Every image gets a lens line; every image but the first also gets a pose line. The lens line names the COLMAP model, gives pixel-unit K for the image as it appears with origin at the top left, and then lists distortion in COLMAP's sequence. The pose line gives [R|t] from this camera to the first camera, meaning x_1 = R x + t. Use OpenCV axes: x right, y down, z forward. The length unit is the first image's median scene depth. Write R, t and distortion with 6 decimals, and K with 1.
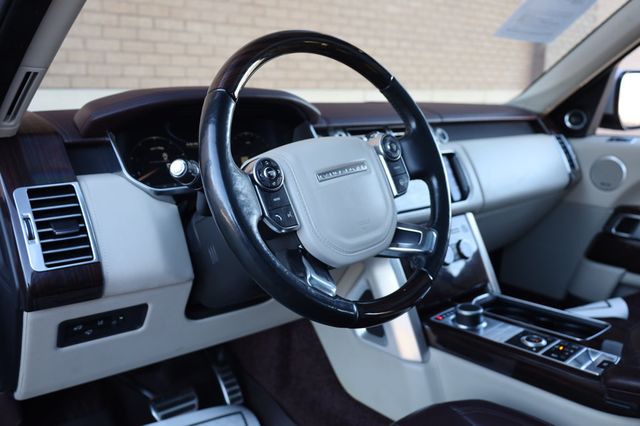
lens RADIAL K [[559.1, 0, 323.9], [0, 559.1, 215.4], [0, 0, 1]] dist [0.024456, 0.003130]
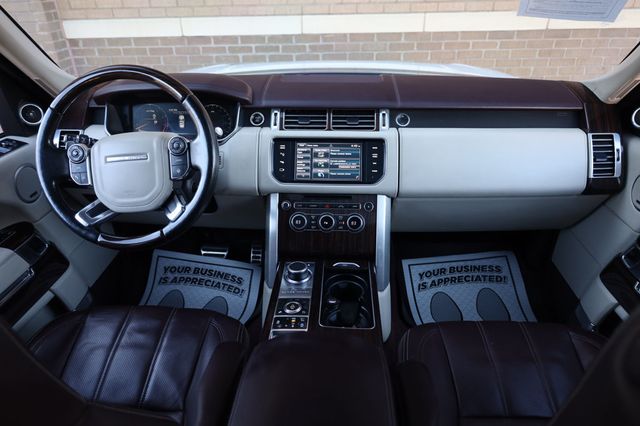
lens RADIAL K [[438.8, 0, 316.9], [0, 438.8, 213.1], [0, 0, 1]] dist [-0.002793, 0.001049]
pose [[0.715945, 0.316844, -0.622119, 0.297541], [-0.138063, 0.937745, 0.318705, -0.096237], [0.684369, -0.142284, 0.715118, 0.101114]]
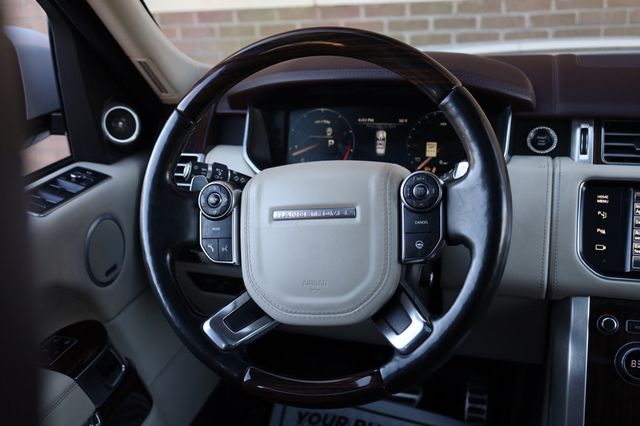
lens RADIAL K [[726.7, 0, 318.3], [0, 726.7, 208.3], [0, 0, 1]] dist [0.004783, 0.000000]
pose [[0.545316, 0.263417, -0.795765, 0.198521], [-0.126541, 0.964329, 0.232501, -0.076009], [0.828624, -0.026089, 0.559198, 0.098369]]
